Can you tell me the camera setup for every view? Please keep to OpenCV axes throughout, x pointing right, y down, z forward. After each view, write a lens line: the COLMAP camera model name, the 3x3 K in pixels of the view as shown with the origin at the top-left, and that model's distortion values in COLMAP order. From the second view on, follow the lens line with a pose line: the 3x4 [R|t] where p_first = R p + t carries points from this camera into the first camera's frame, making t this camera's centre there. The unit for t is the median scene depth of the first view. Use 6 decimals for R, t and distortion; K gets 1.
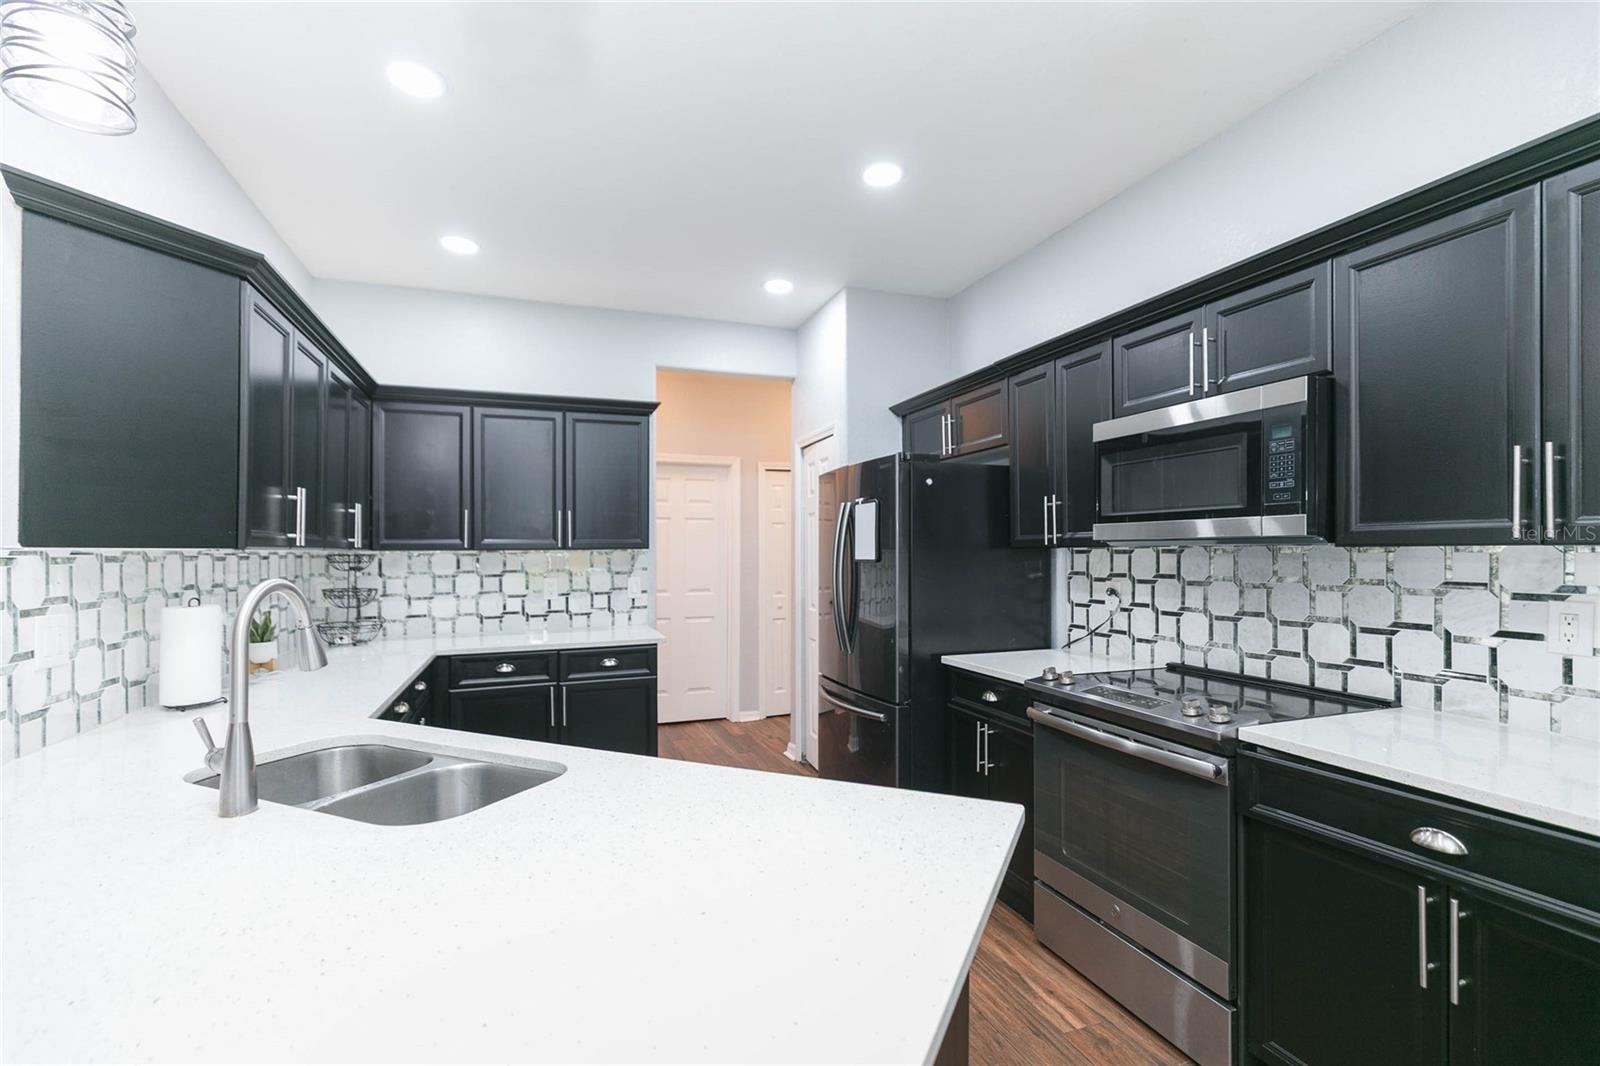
lens RADIAL K [[720.8, 0, 814.7], [0, 720.8, 545.0], [0, 0, 1]] dist [0.005507, -0.001842]
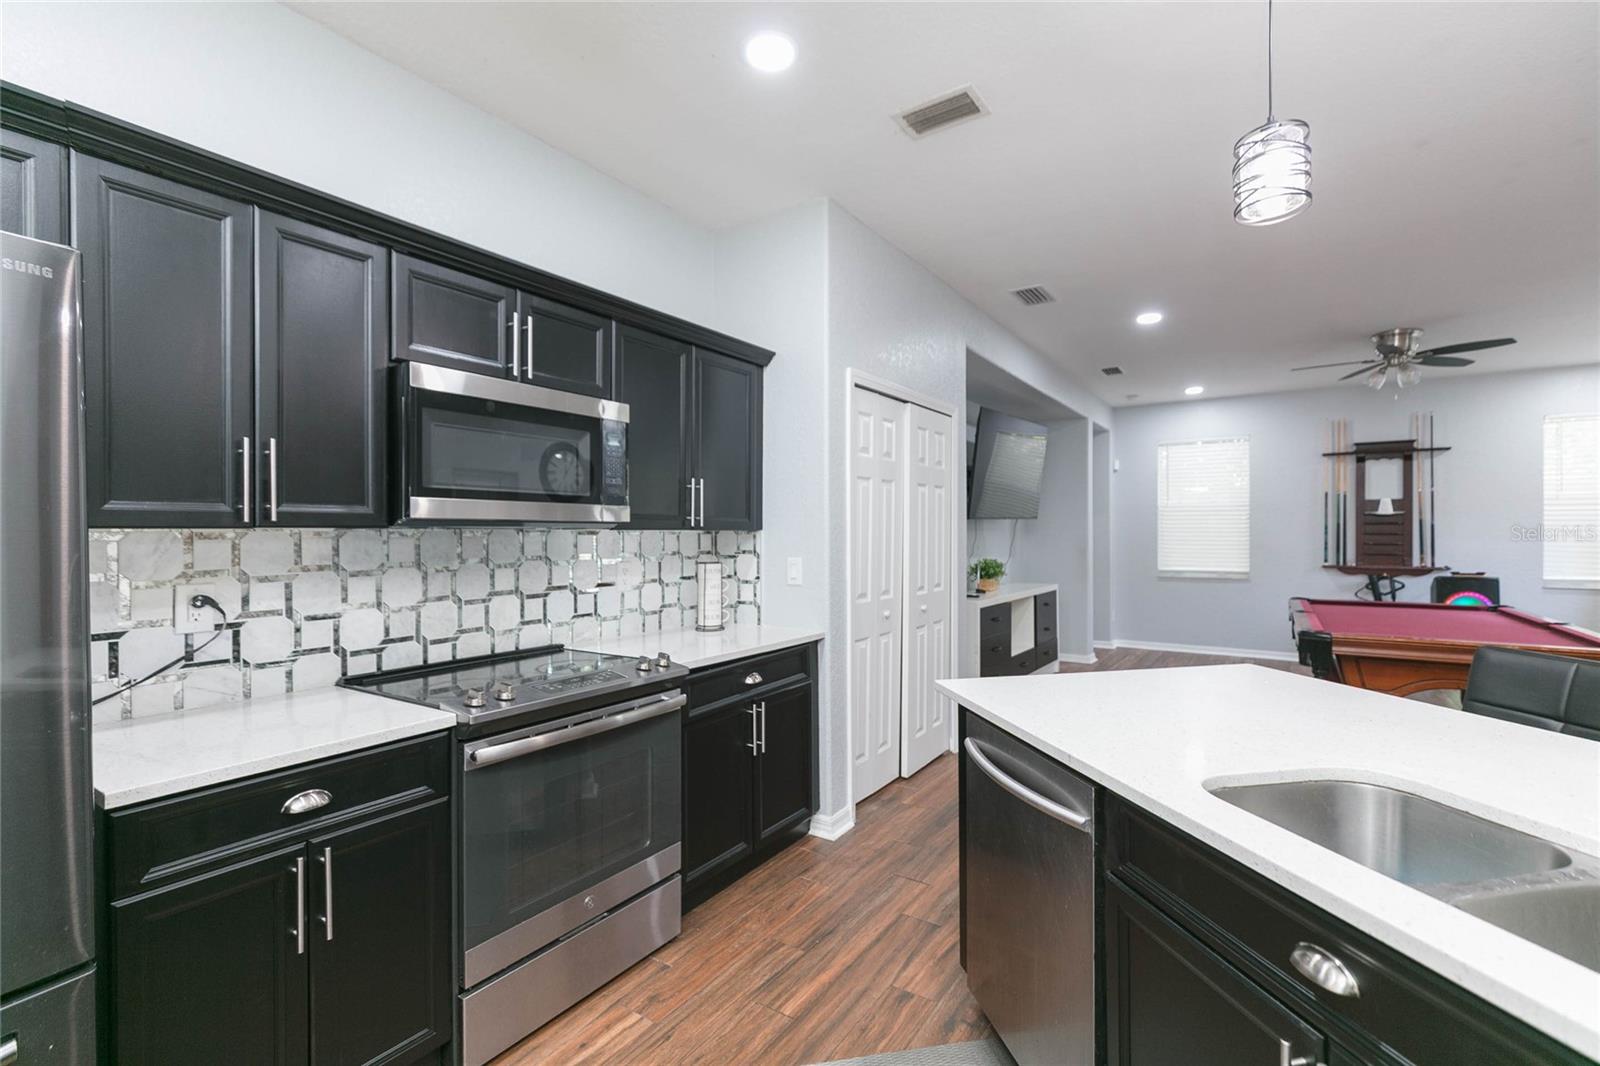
lens RADIAL K [[720.8, 0, 811.9], [0, 720.8, 520.4], [0, 0, 1]] dist [0.005507, -0.001842]
pose [[-0.578068, 0.025744, 0.815583, -0.419377], [0.002628, 0.999556, -0.029688, 0.017279], [-0.815985, -0.015018, -0.577878, 0.988475]]
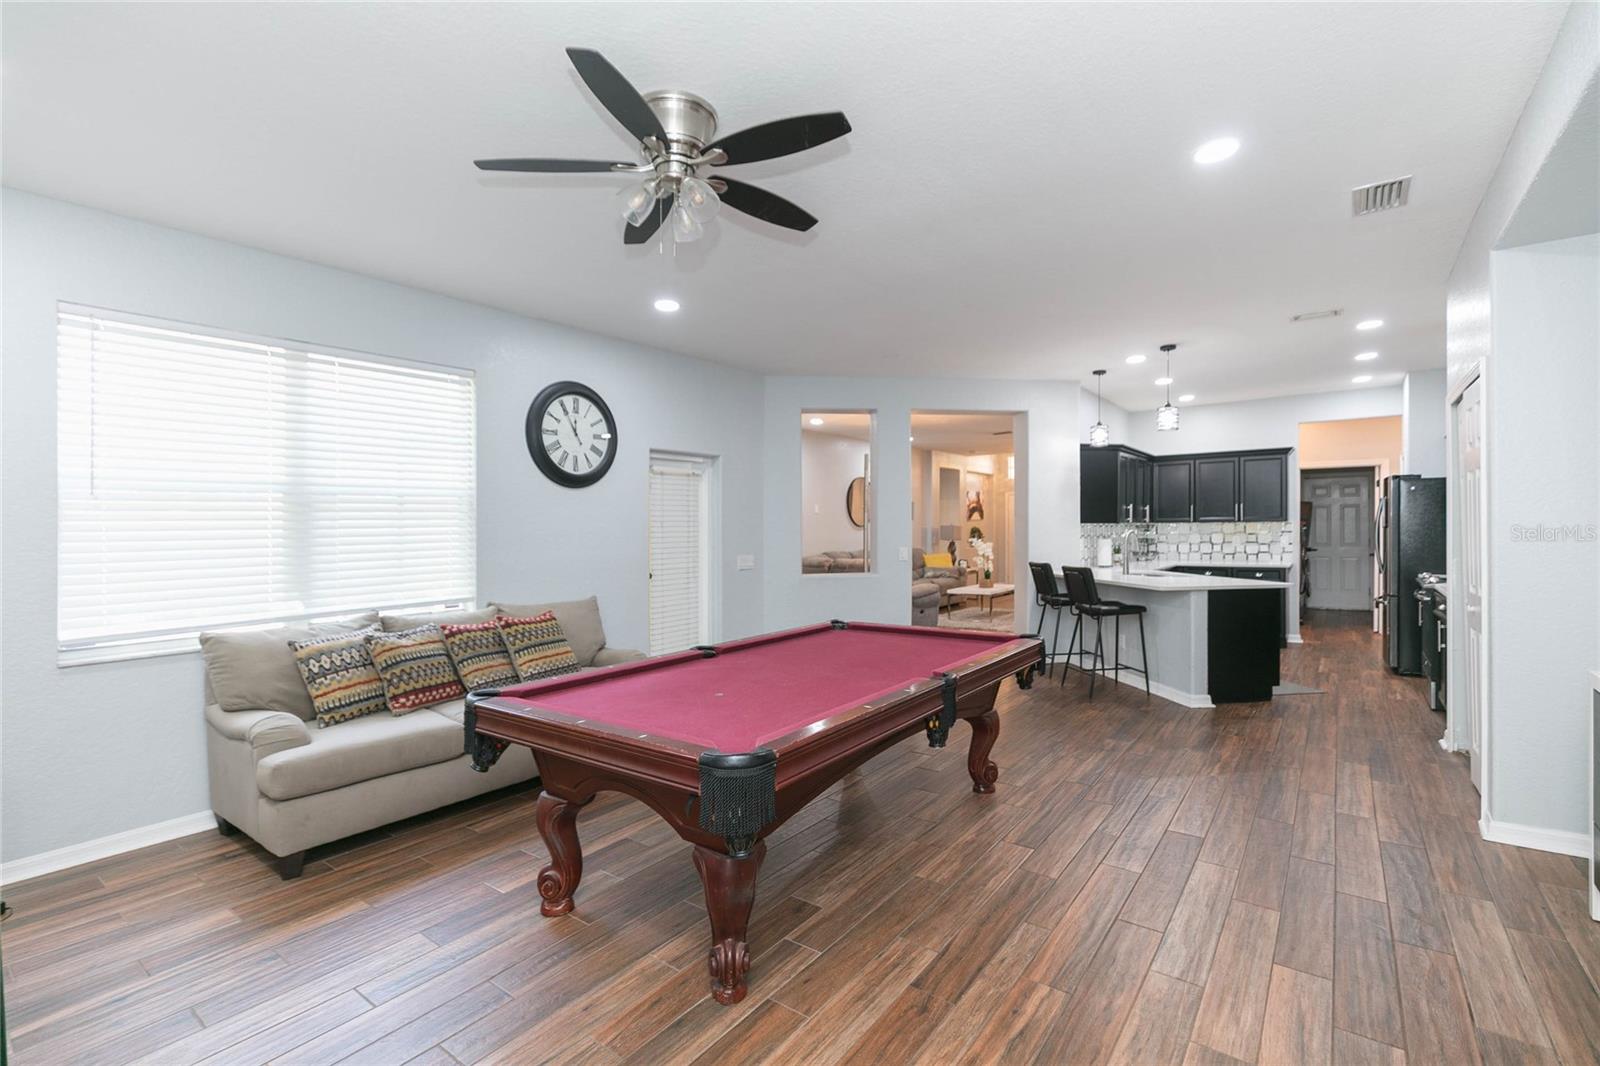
lens RADIAL K [[720.8, 0, 805.2], [0, 720.8, 517.9], [0, 0, 1]] dist [0.005507, -0.001842]
pose [[0.530376, -0.006978, -0.847734, 1.069206], [0.012542, 0.999921, -0.000384, -0.029303], [0.847670, -0.010428, 0.530422, -1.660379]]
